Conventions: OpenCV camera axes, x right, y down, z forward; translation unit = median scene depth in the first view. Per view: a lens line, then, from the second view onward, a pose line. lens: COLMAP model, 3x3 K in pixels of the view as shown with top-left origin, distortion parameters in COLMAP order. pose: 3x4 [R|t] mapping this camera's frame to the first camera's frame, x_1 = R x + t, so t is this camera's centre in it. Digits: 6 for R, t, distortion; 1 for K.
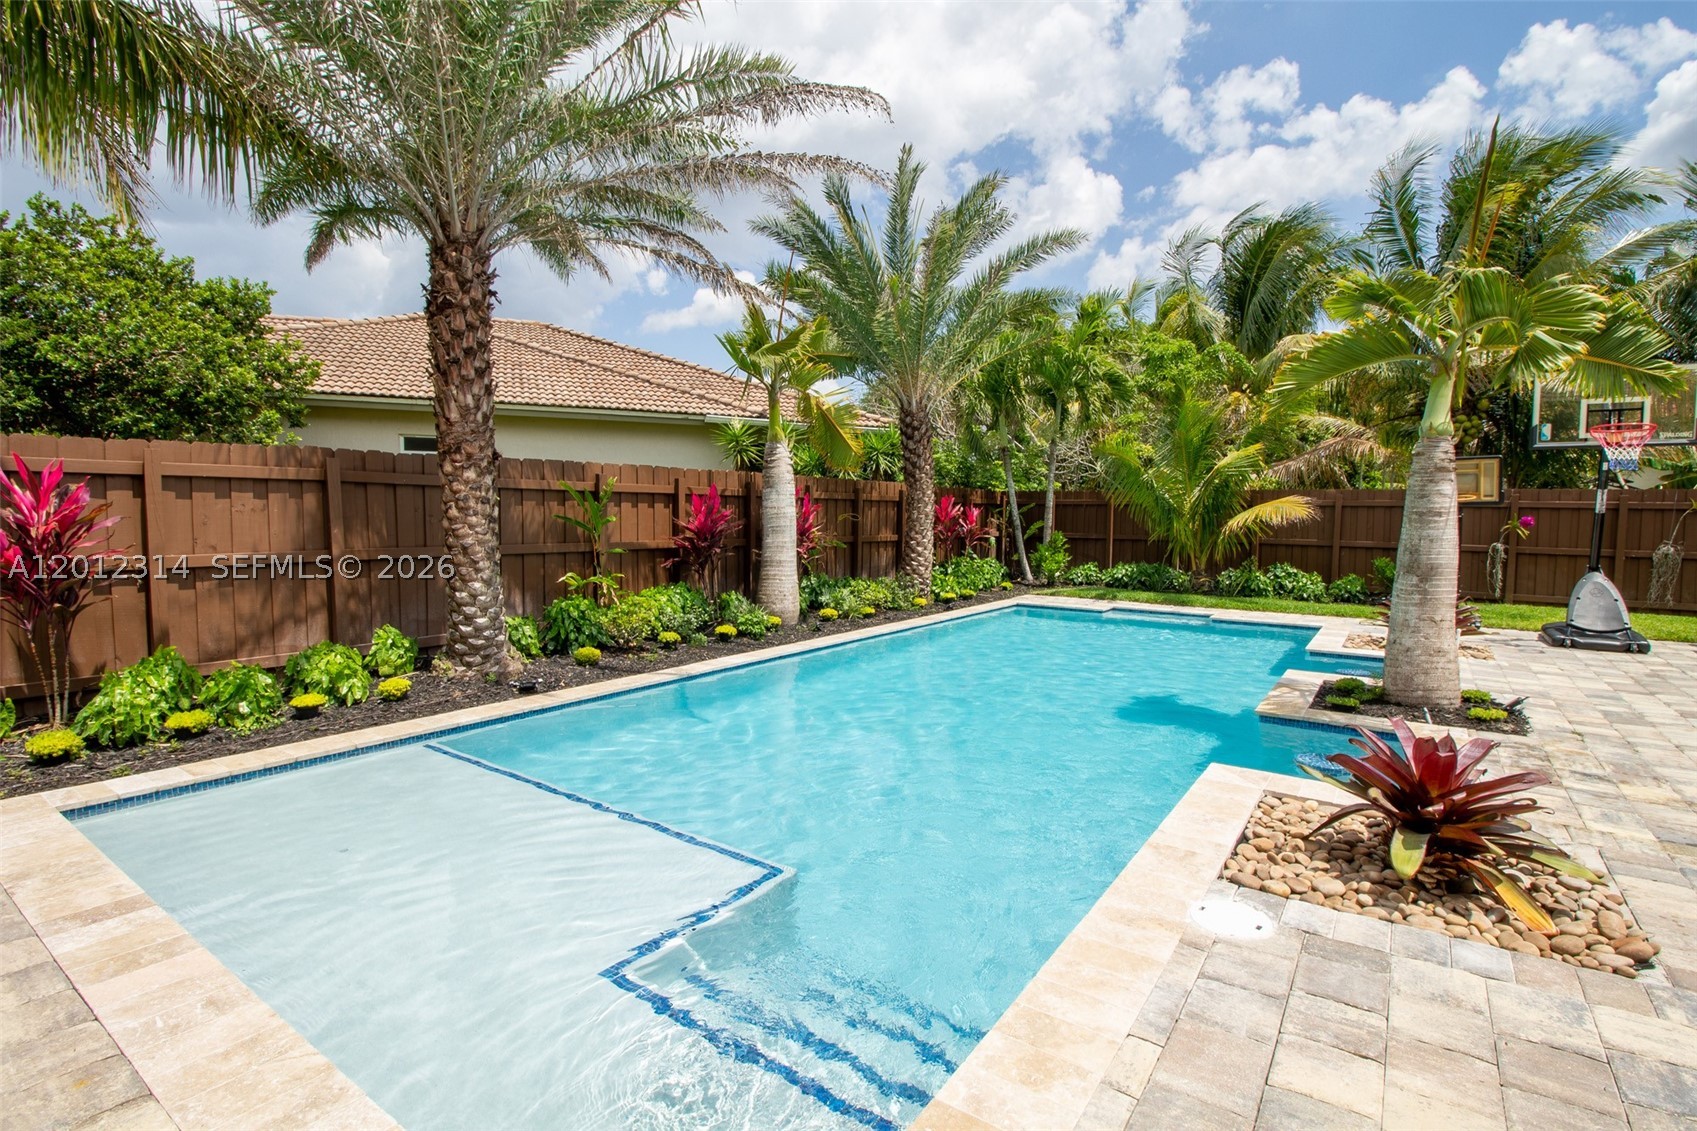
lens RADIAL K [[798.2, 0, 854.3], [0, 798.2, 573.1], [0, 0, 1]] dist [-0.002088, -0.009475]
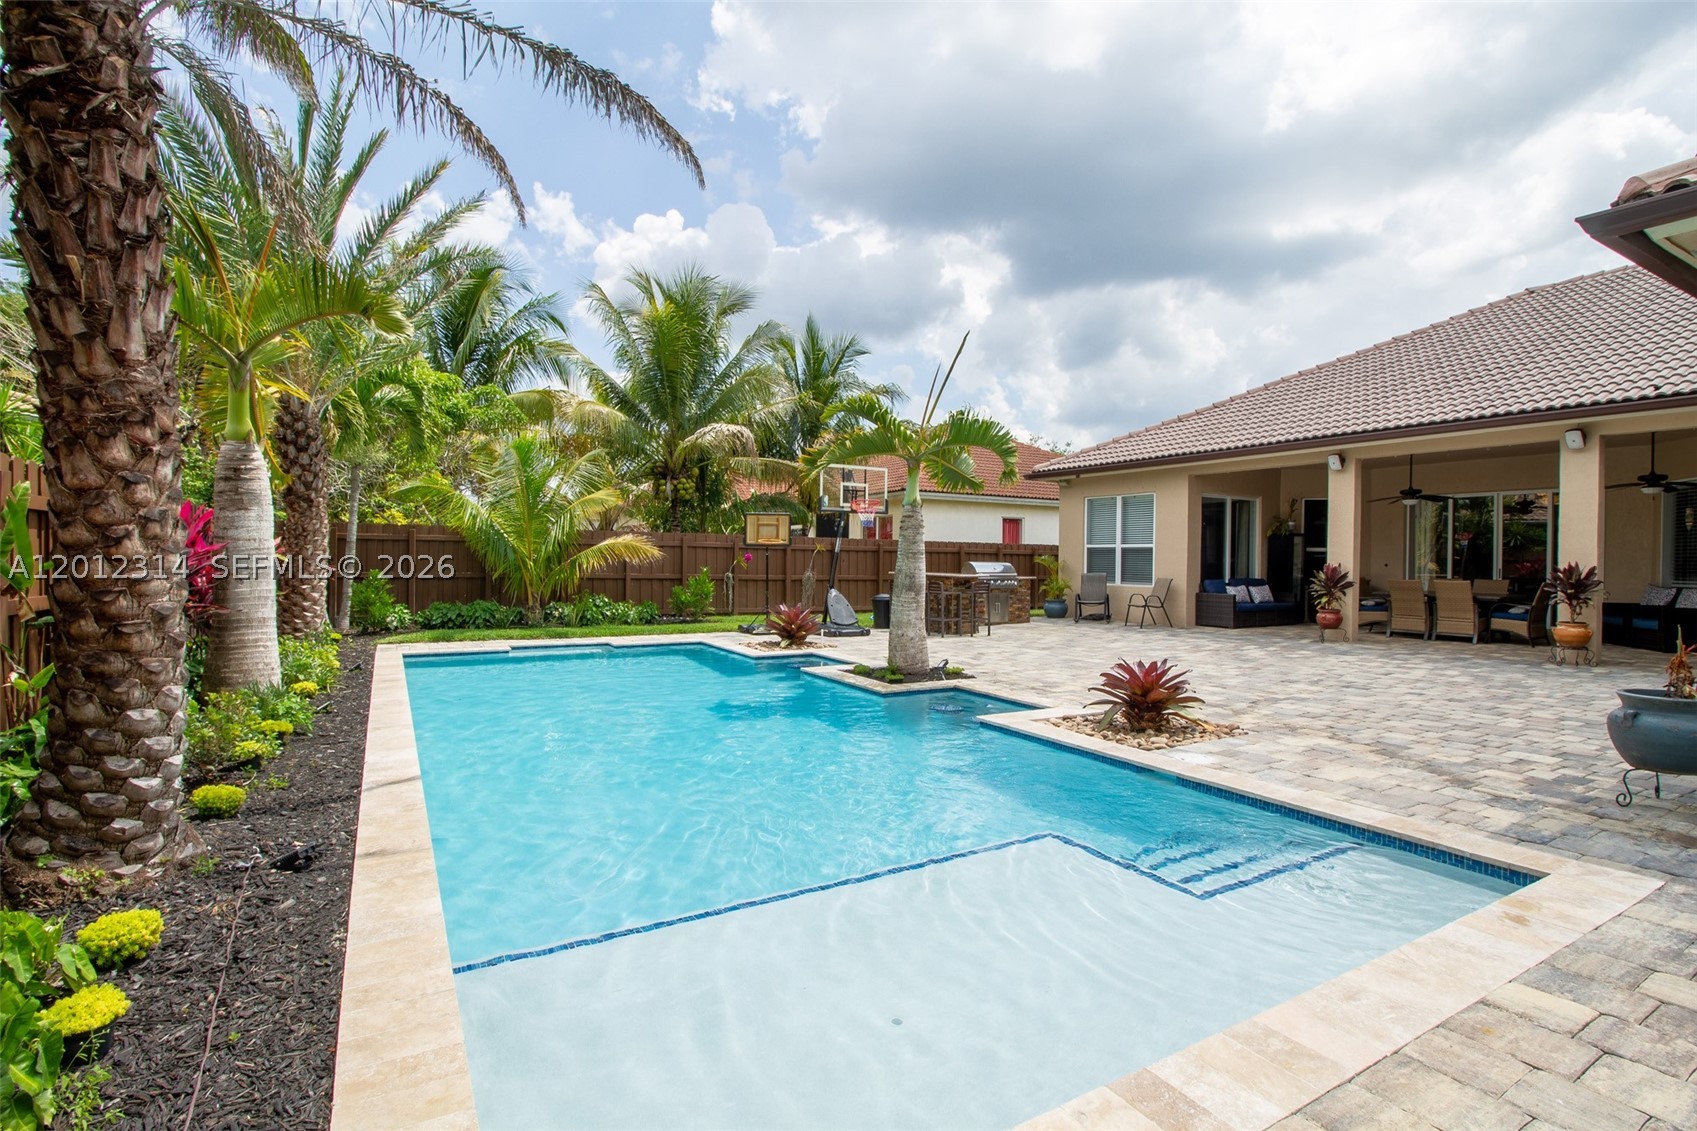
lens RADIAL K [[798.2, 0, 854.5], [0, 798.2, 566.3], [0, 0, 1]] dist [-0.002088, -0.009475]
pose [[0.422947, -0.011875, 0.906077, -0.554450], [0.059074, 0.998148, -0.014494, -0.022707], [-0.904227, 0.059656, 0.422865, 0.294869]]
